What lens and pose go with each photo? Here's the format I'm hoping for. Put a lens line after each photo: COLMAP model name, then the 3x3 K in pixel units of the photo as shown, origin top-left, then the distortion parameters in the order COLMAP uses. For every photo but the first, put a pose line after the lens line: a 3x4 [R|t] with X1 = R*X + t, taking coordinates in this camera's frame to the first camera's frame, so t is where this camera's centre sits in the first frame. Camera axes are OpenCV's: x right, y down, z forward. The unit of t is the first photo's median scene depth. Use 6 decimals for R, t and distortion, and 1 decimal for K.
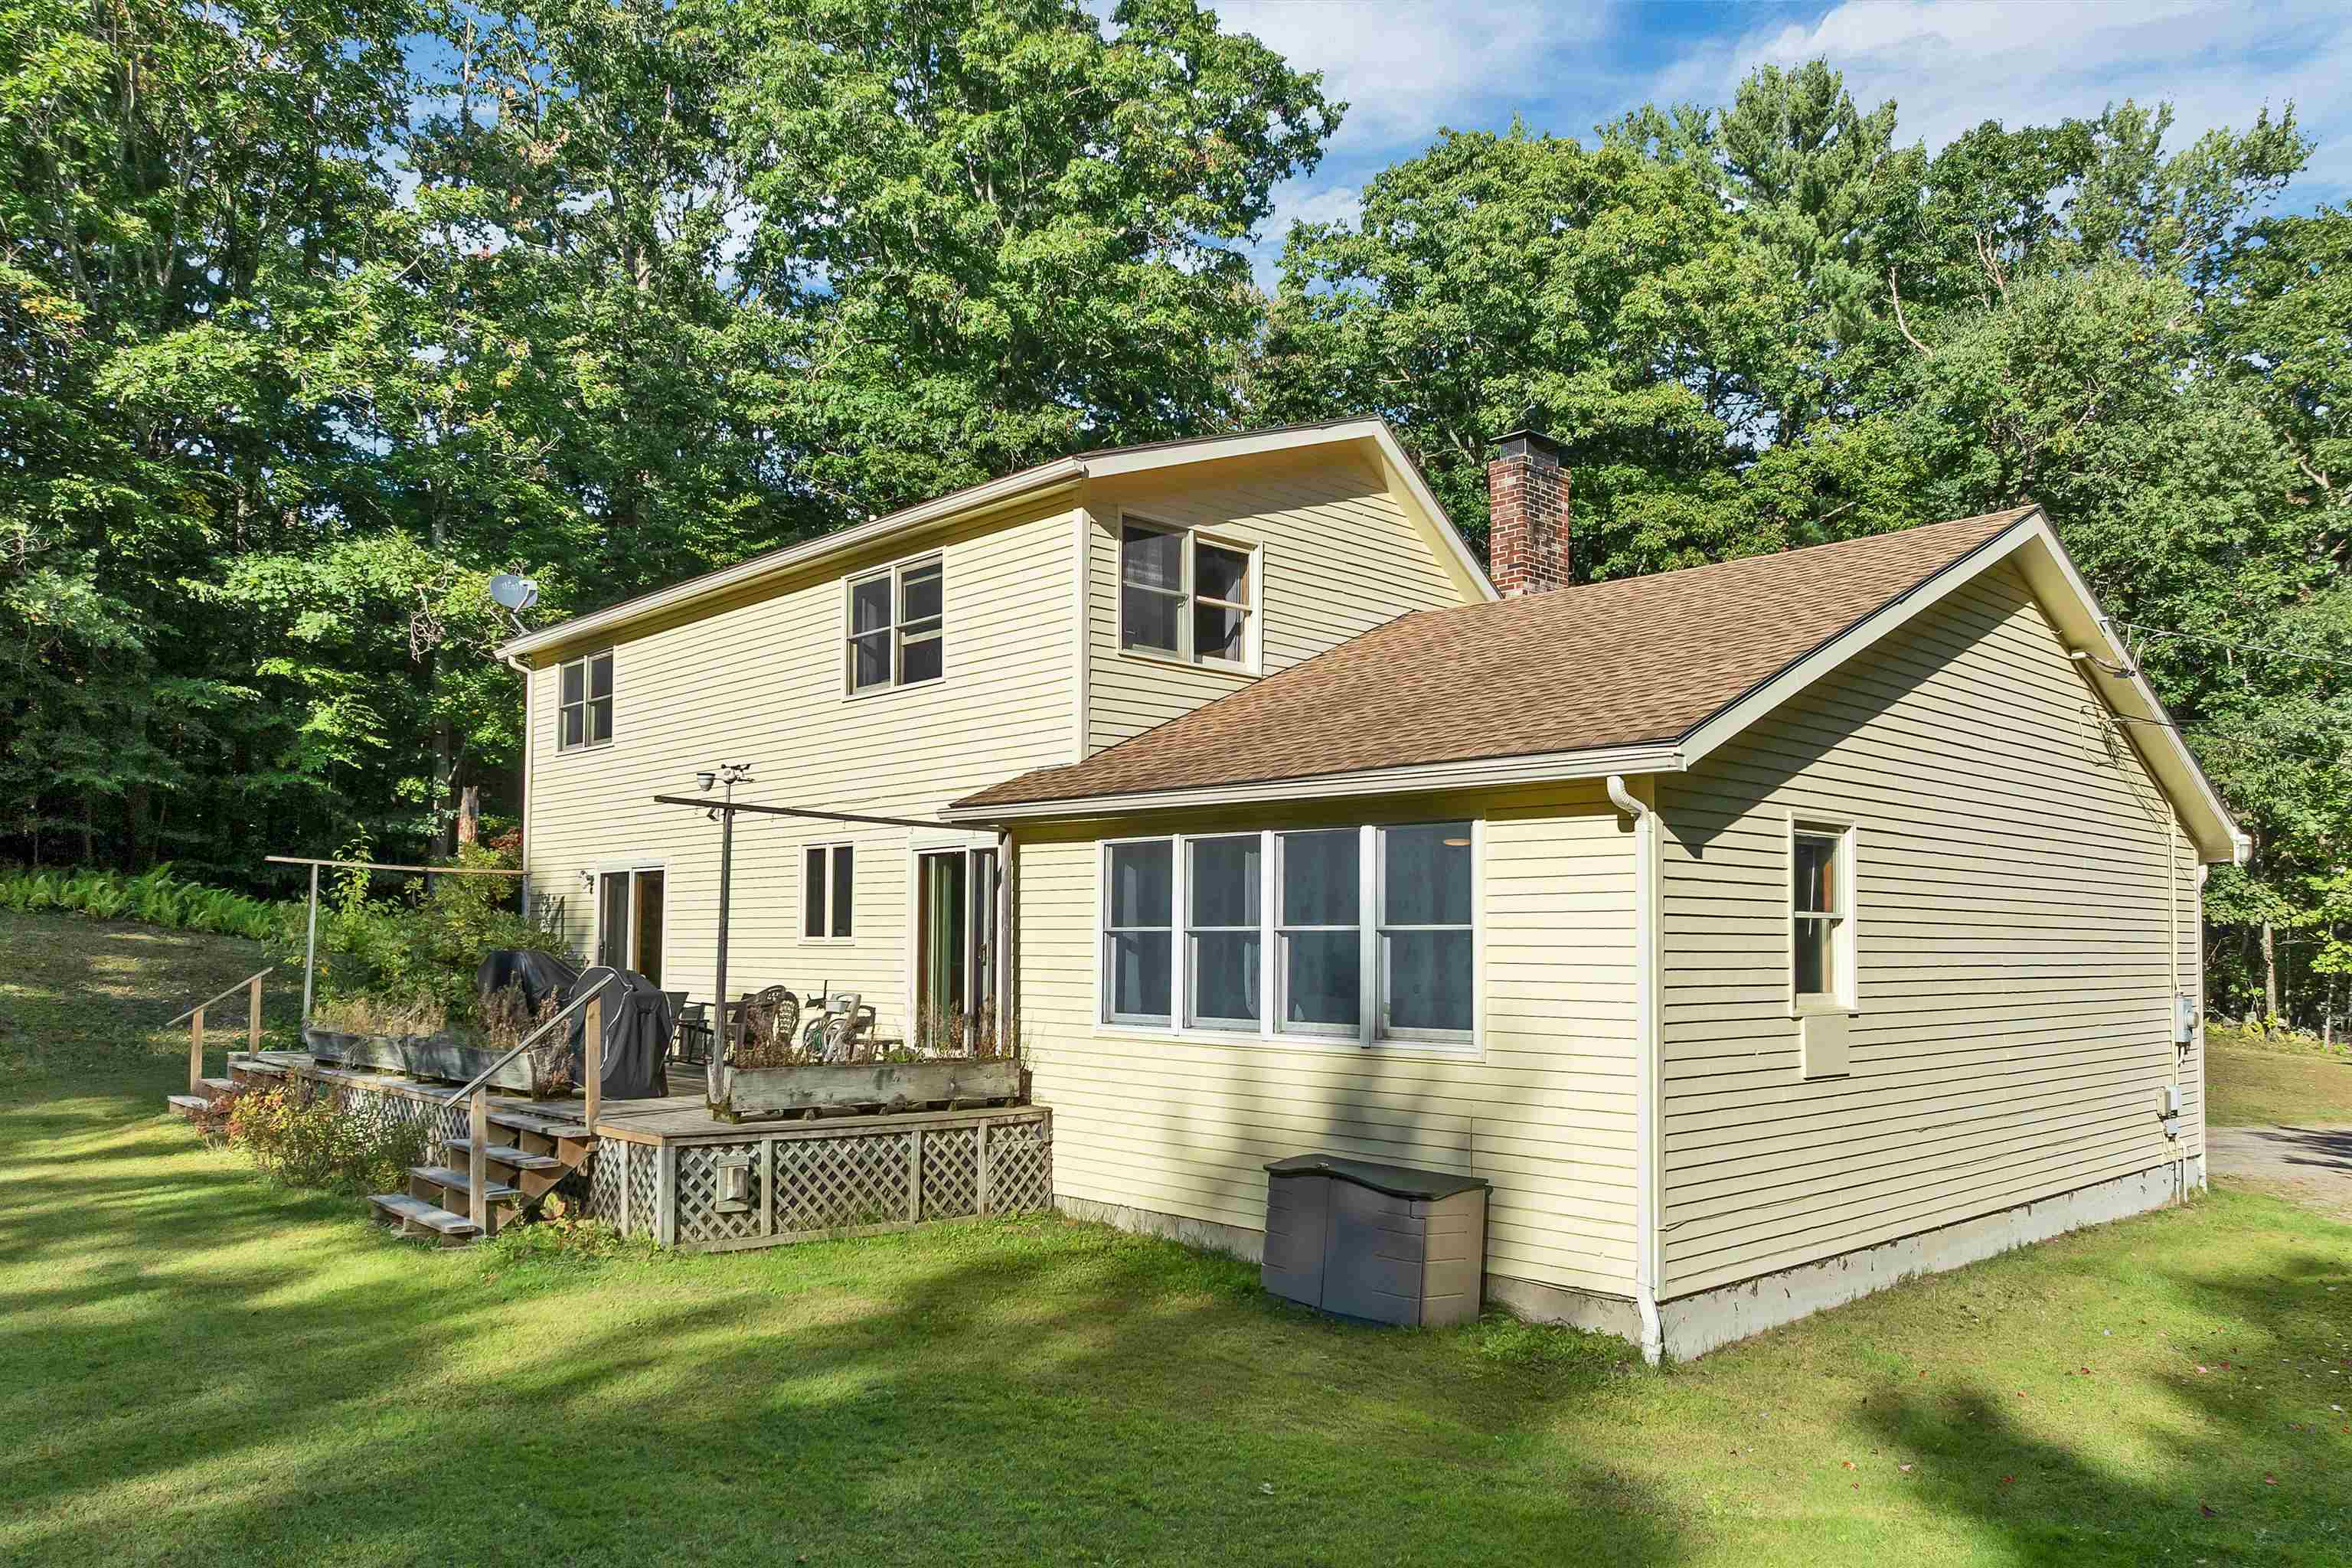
lens RADIAL K [[1703.2, 0, 1182.3], [0, 1703.2, 880.7], [0, 0, 1]] dist [-0.036987, 0.011052]
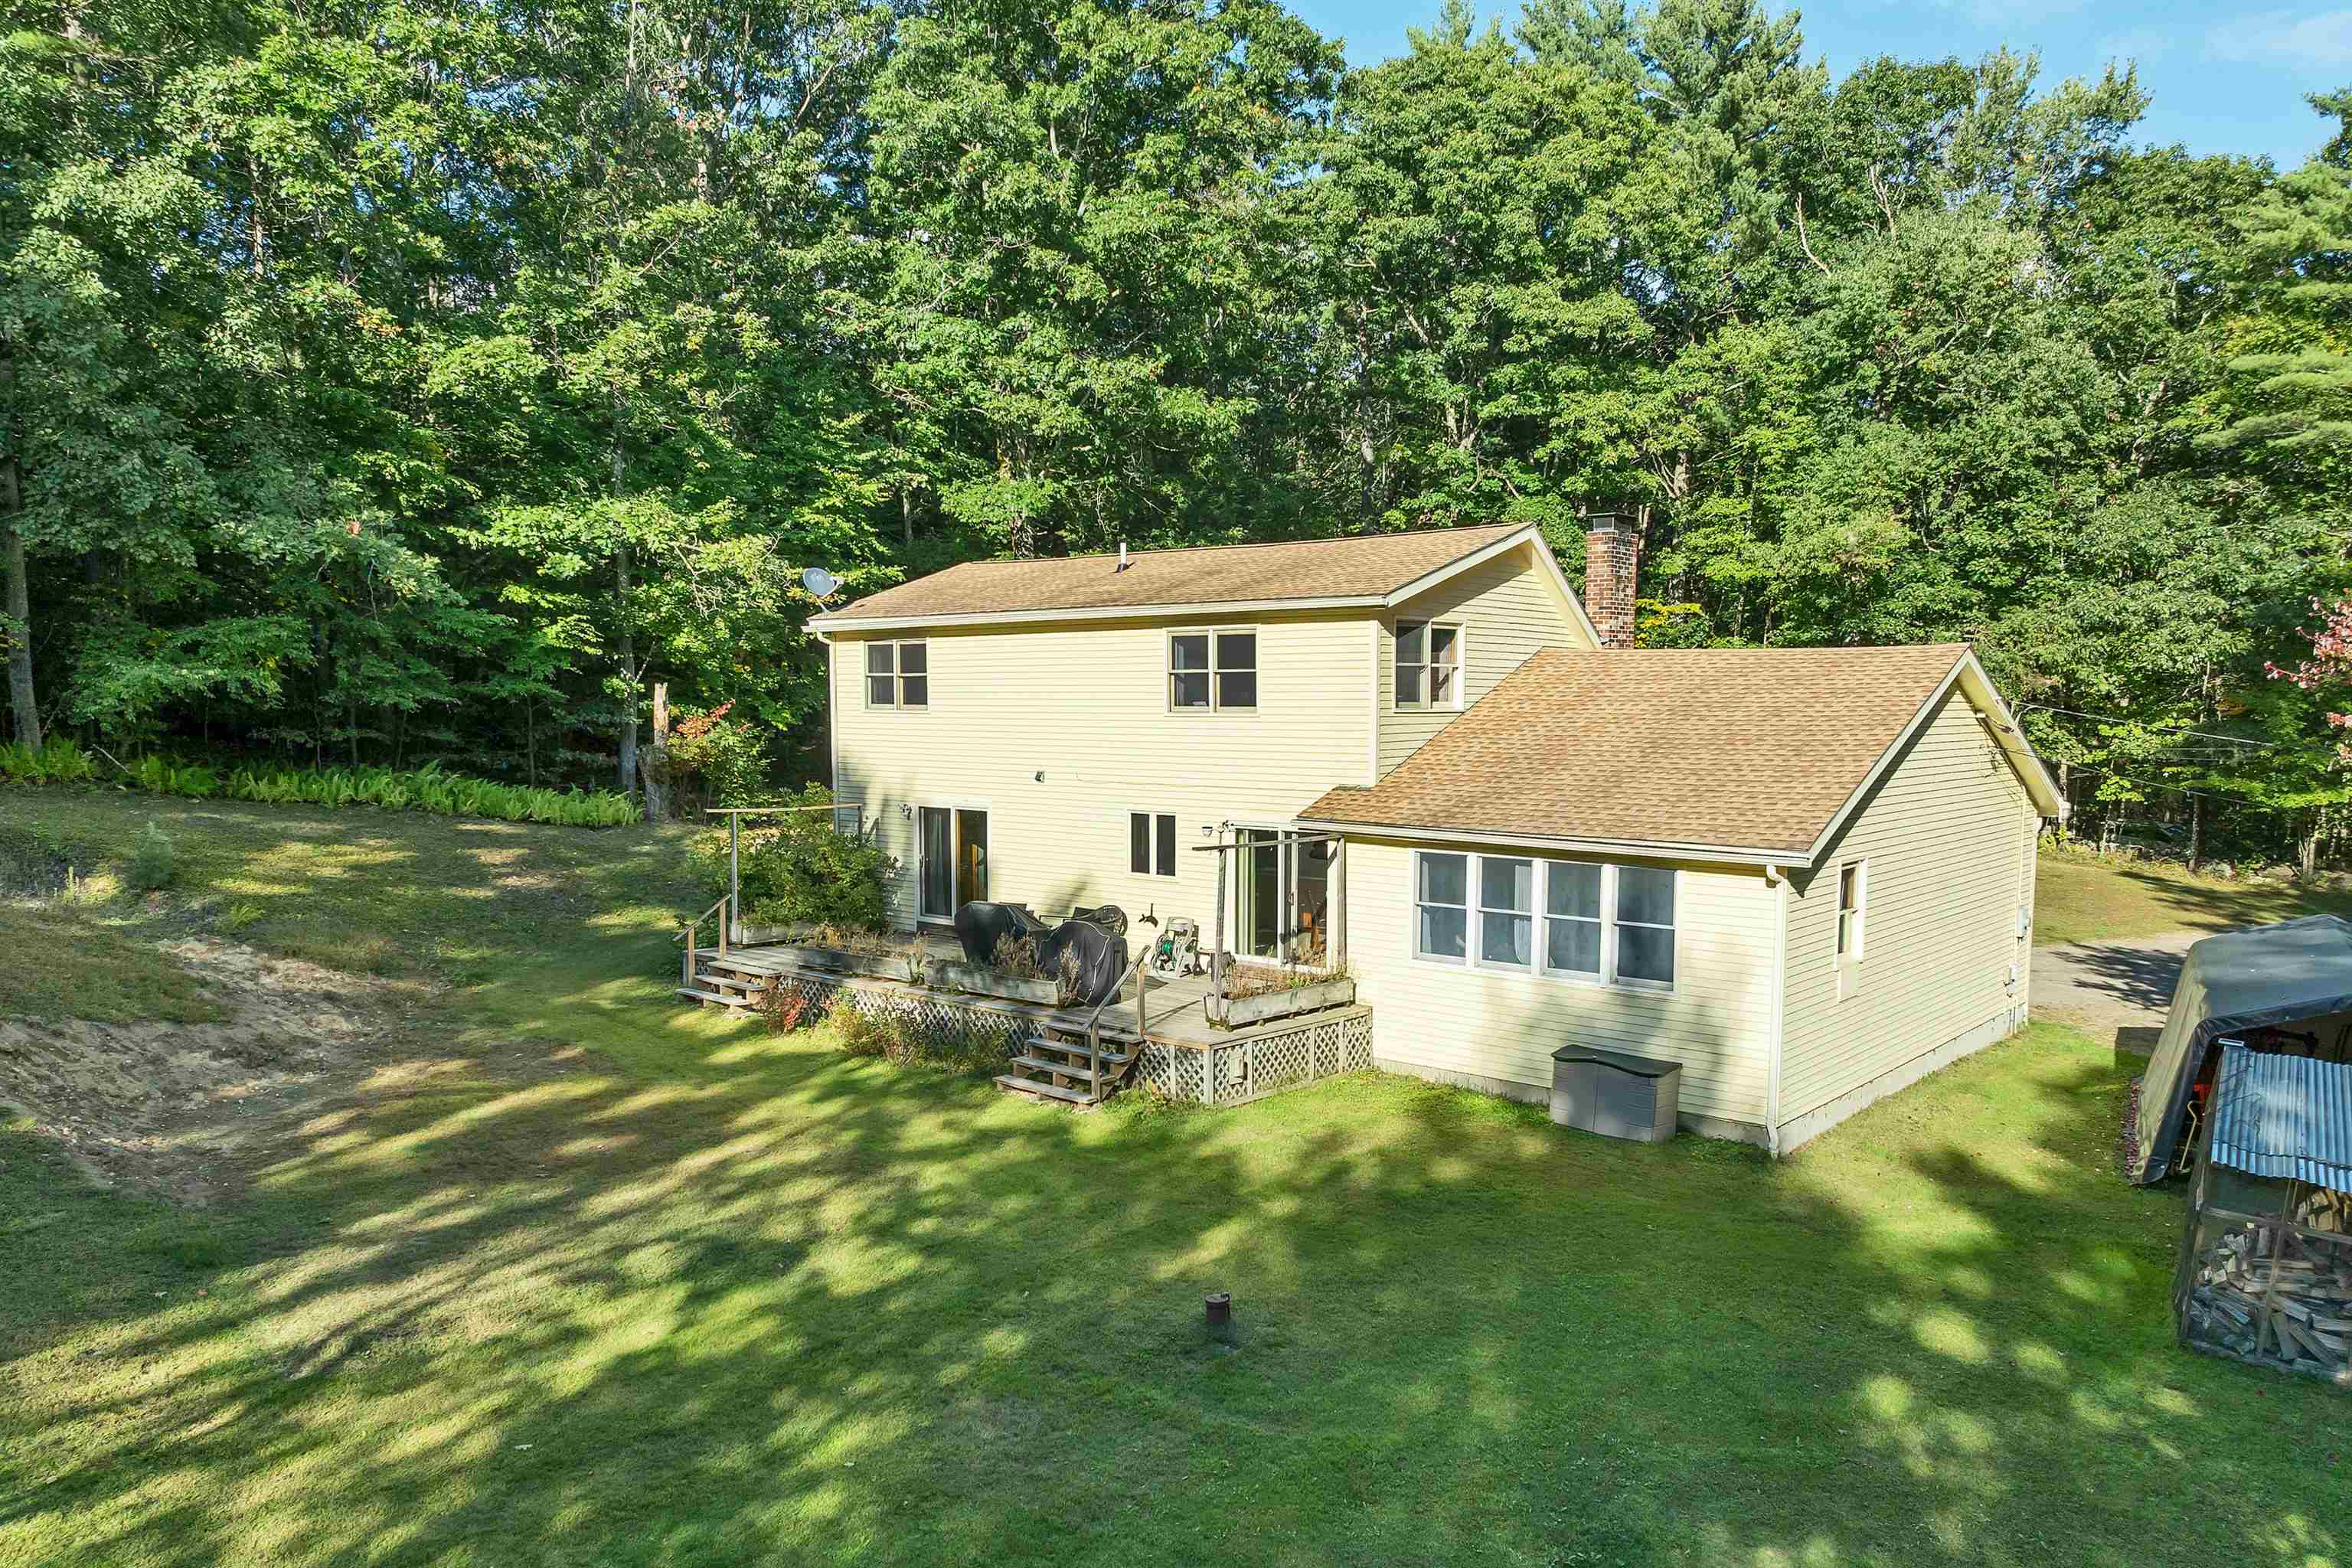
lens RADIAL K [[1703.2, 0, 1182.3], [0, 1703.2, 880.7], [0, 0, 1]] dist [-0.036987, 0.011052]
pose [[0.994959, -0.016231, 0.098956, -0.141981], [0.001292, 0.988807, 0.149193, -0.078252], [-0.100270, -0.148313, 0.983844, -0.195764]]
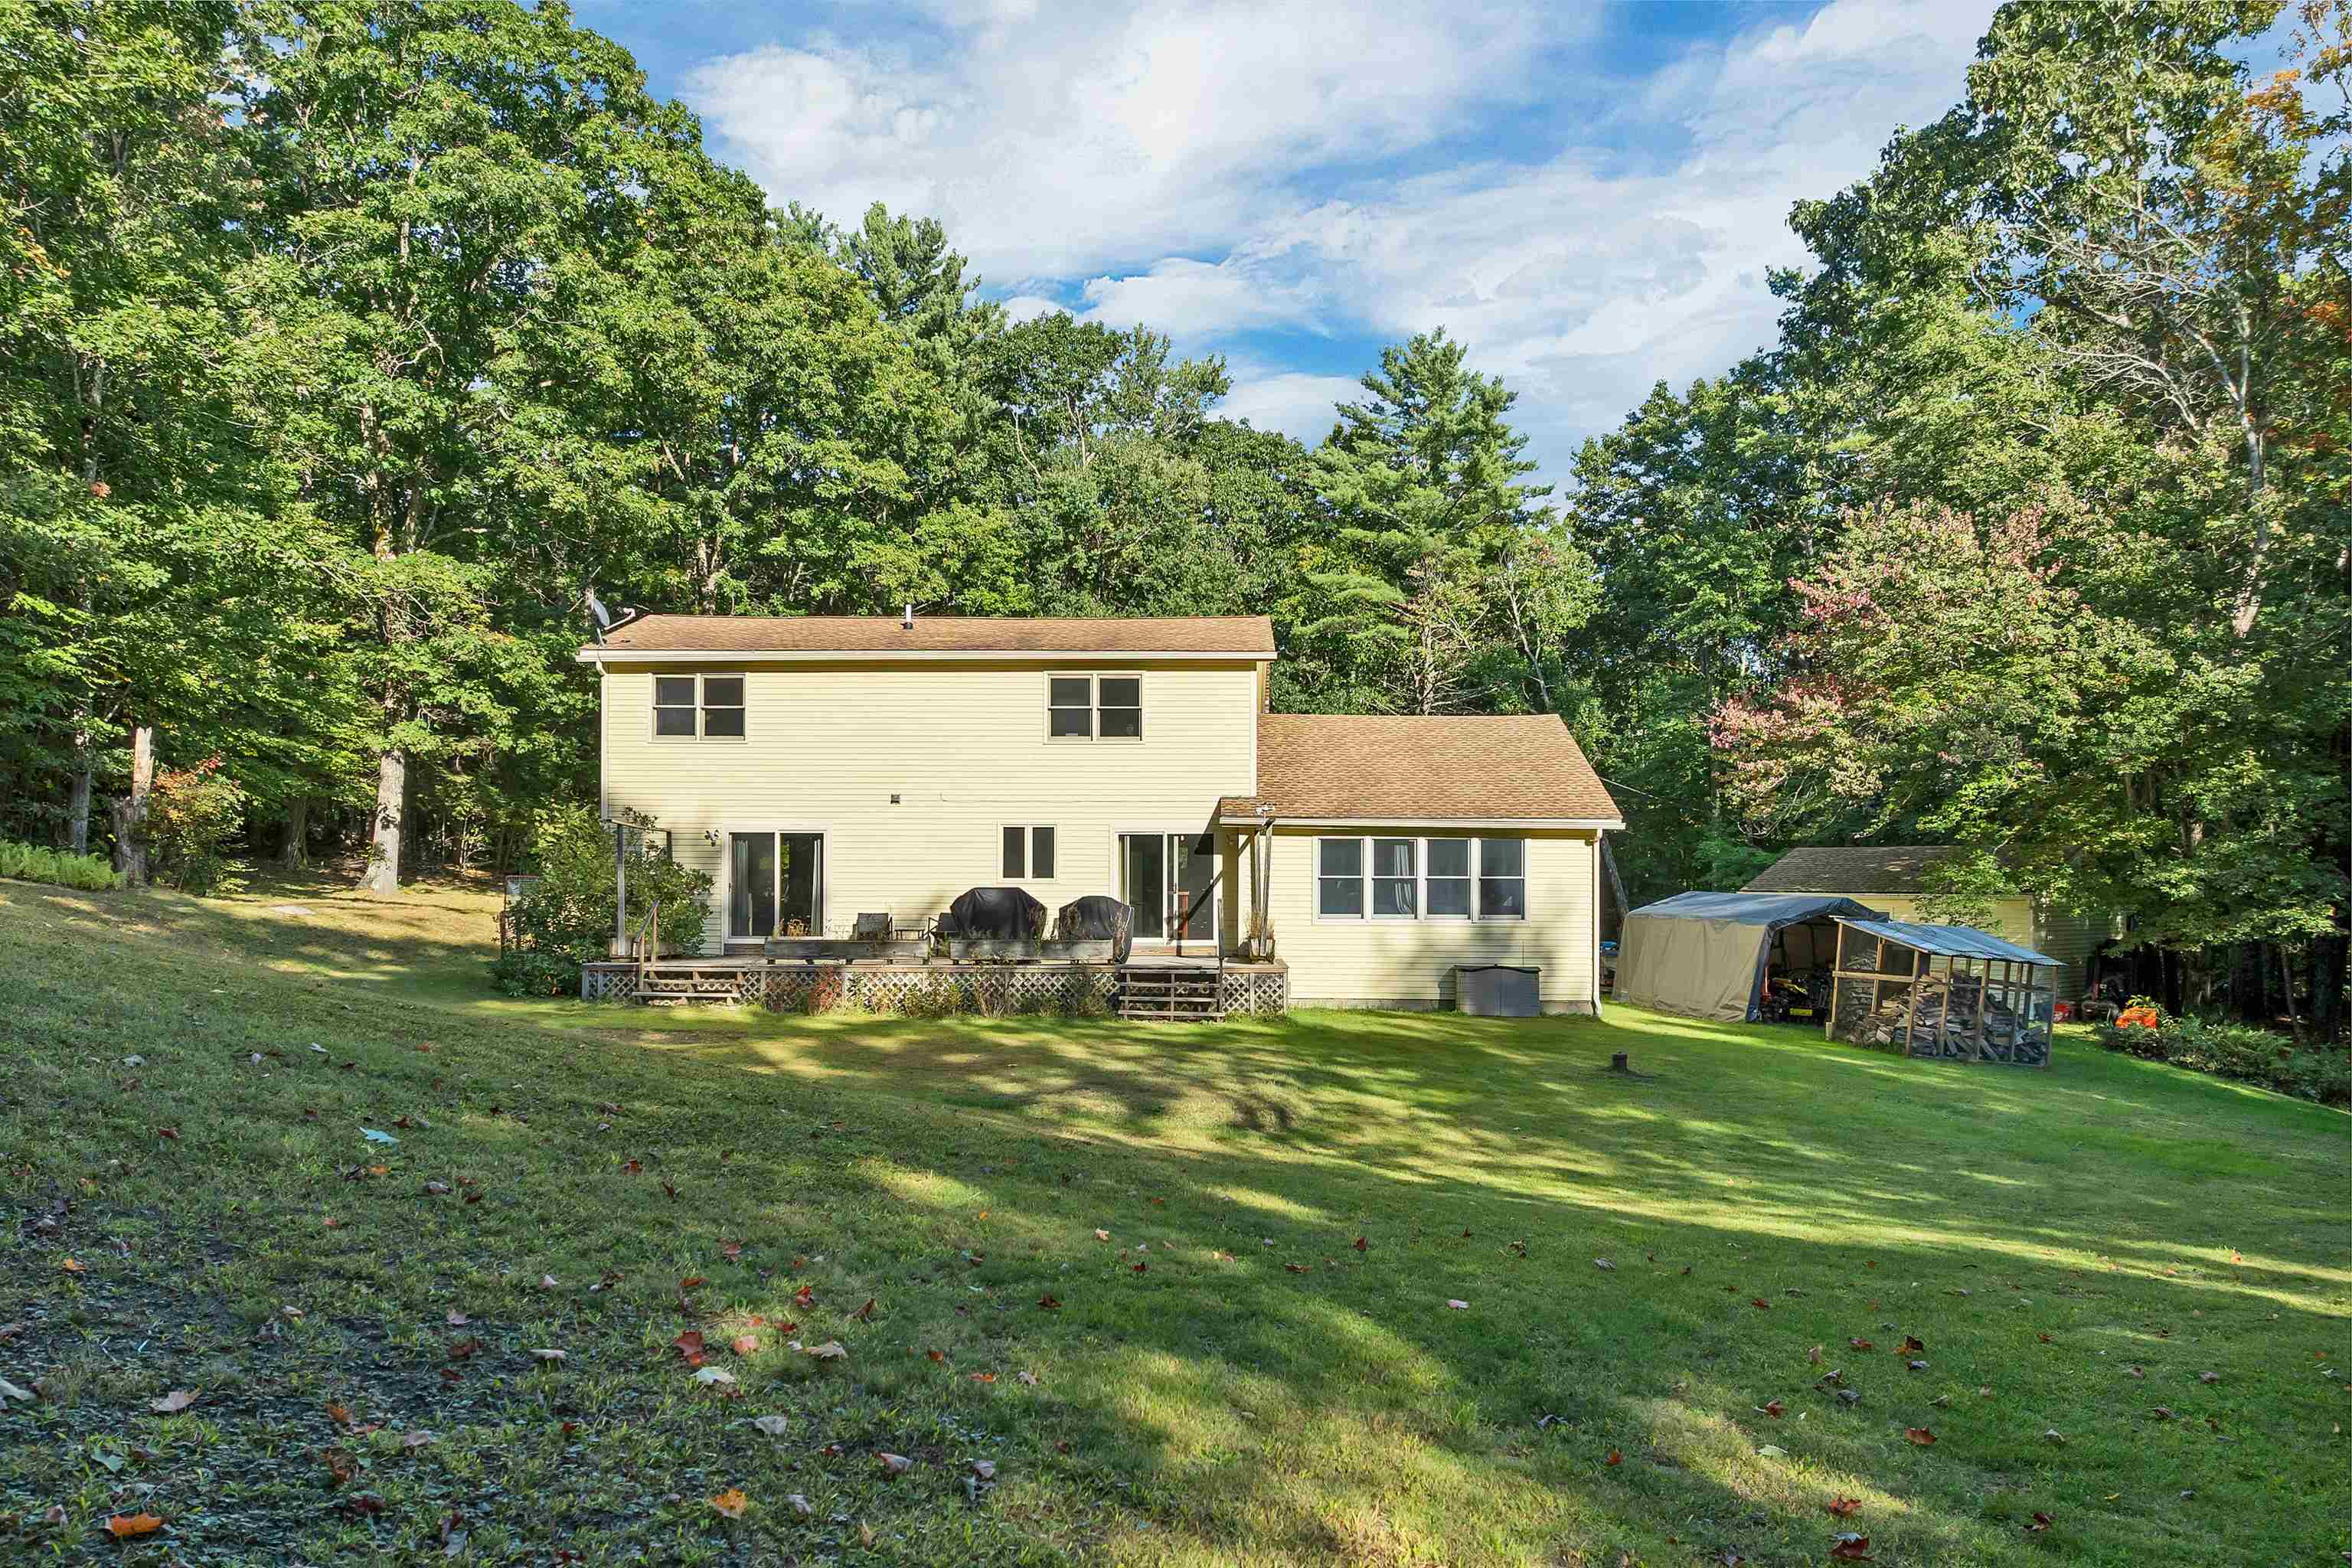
lens RADIAL K [[1690.2, 0, 1206.3], [0, 1690.2, 884.6], [0, 0, 1]] dist [-0.032247, 0.000093]
pose [[0.696521, -0.004553, 0.717522, -0.568005], [-0.028107, 0.999039, 0.033625, -0.010271], [-0.716985, -0.043588, 0.695724, -0.141555]]
